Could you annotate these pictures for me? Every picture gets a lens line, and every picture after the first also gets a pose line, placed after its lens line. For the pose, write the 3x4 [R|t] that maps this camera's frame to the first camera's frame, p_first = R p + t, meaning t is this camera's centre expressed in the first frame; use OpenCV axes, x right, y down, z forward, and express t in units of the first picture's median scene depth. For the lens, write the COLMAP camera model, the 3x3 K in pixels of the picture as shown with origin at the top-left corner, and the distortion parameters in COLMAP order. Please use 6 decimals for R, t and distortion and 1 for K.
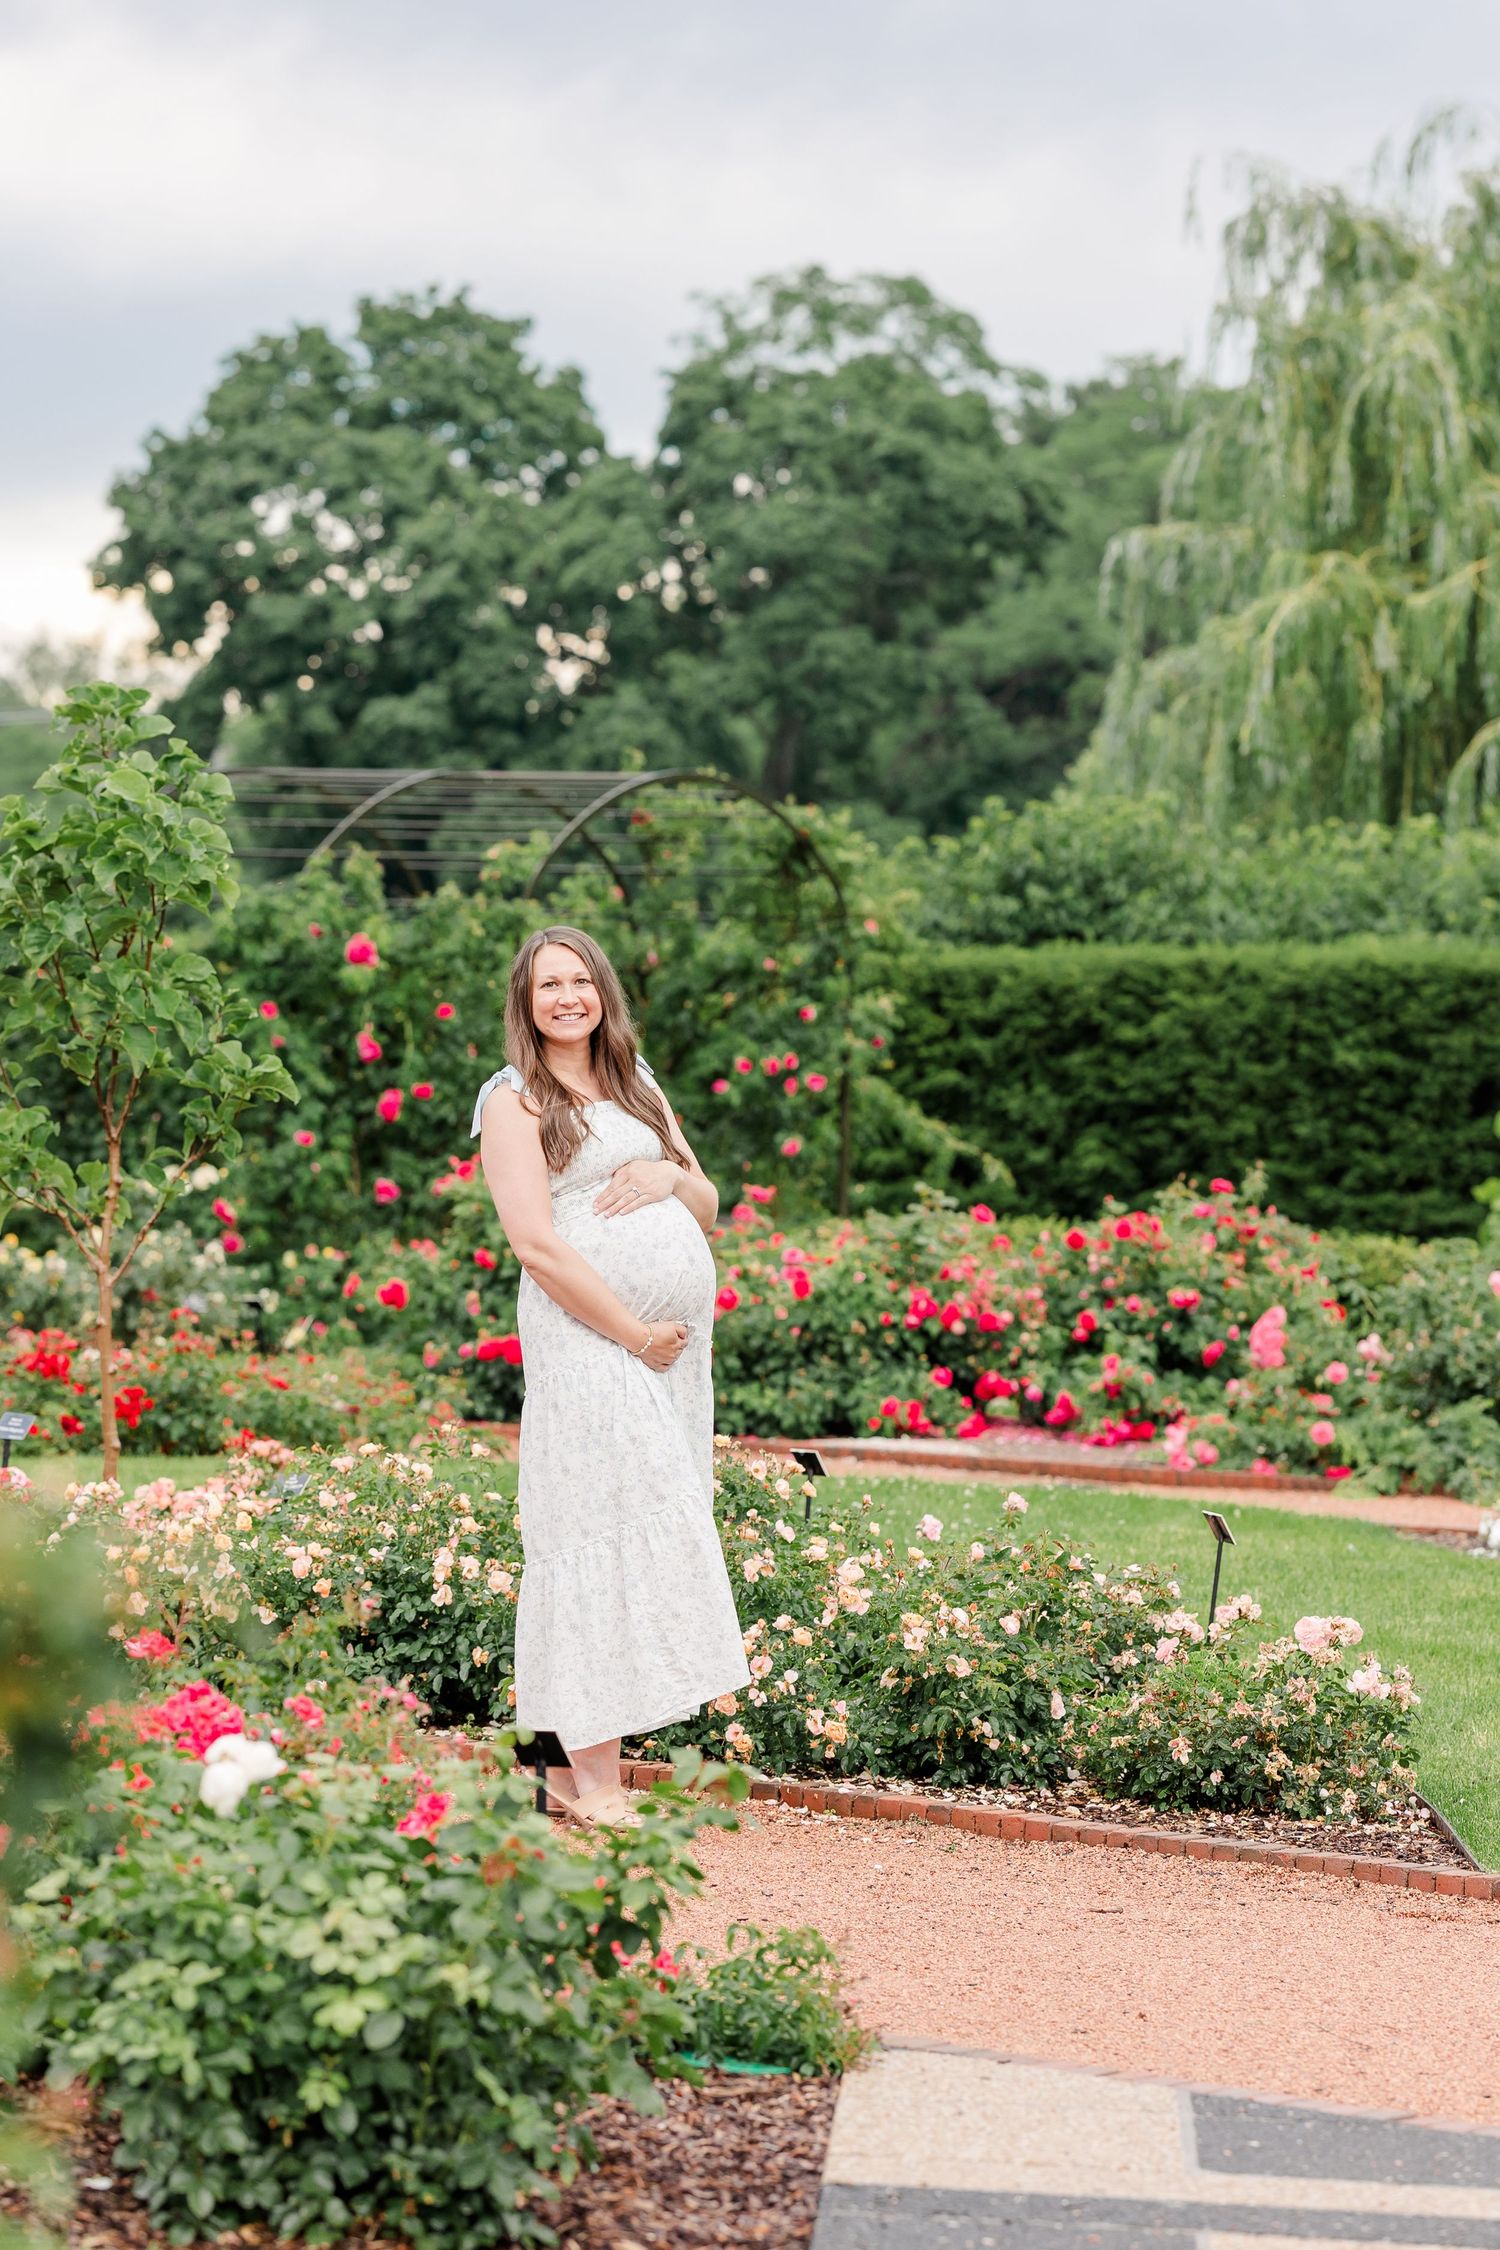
lens RADIAL K [[7147.9, 0, 750.0], [0, 7147.9, 1125.0], [0, 0, 1]] dist [-0.019895, 0.166644]
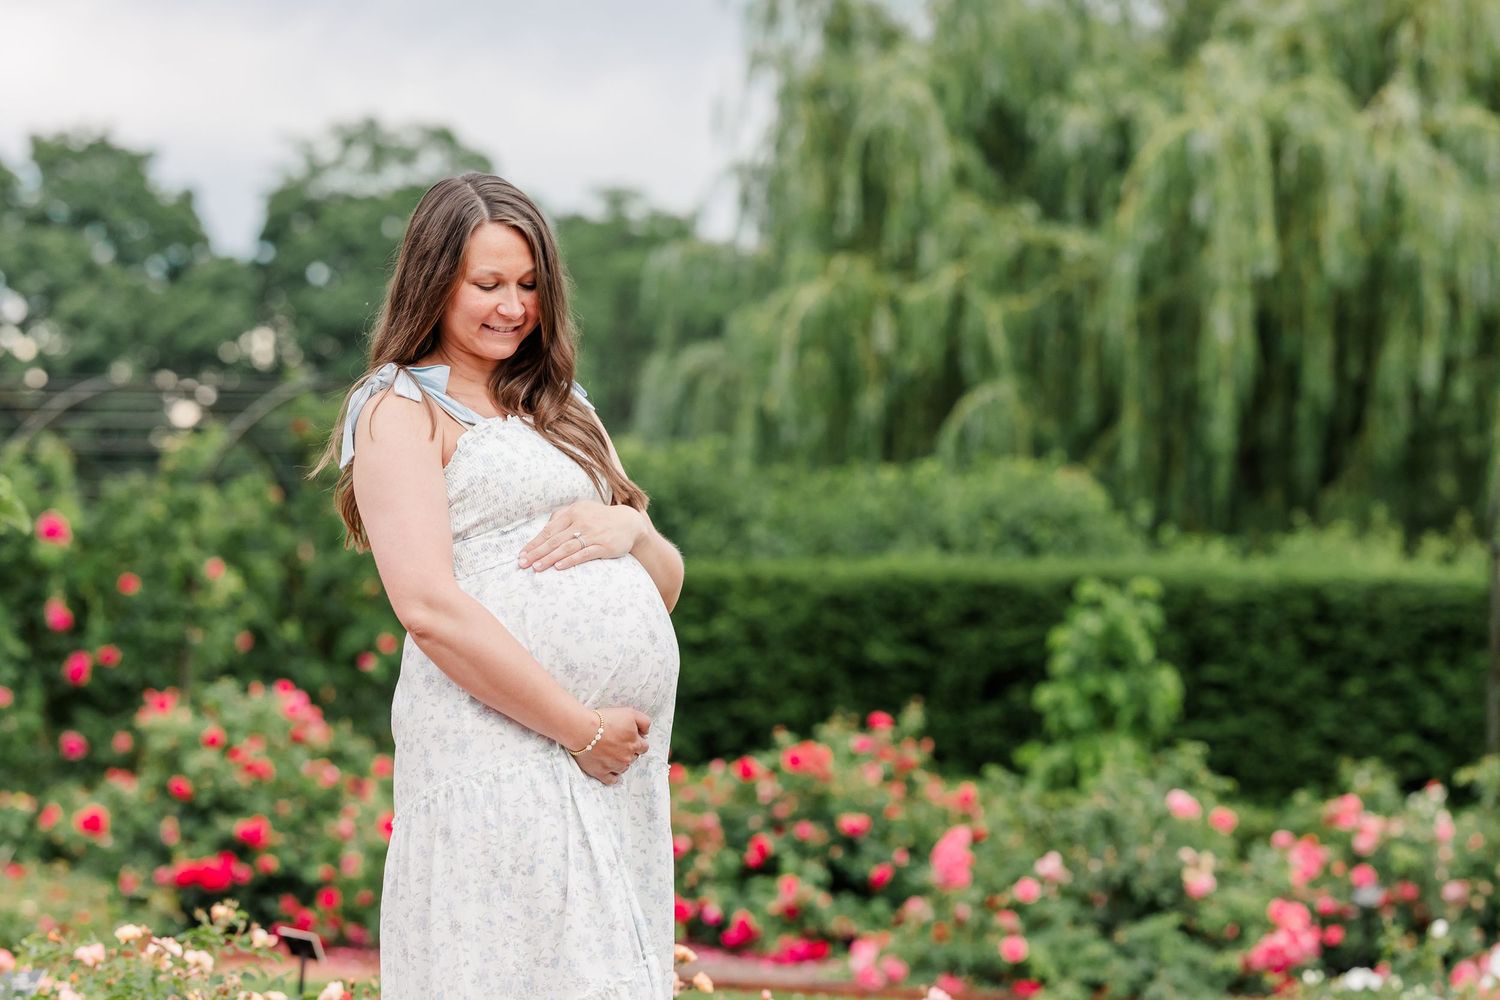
lens RADIAL K [[4765.3, 0, 919.8], [0, 4765.3, 501.7], [0, 0, 1]] dist [-0.019895, 0.166644]
pose [[0.991024, 0.008773, 0.133395, -0.016441], [-0.000814, 0.998222, -0.059601, 0.012871], [-0.133680, 0.058957, 0.989269, 0.208862]]
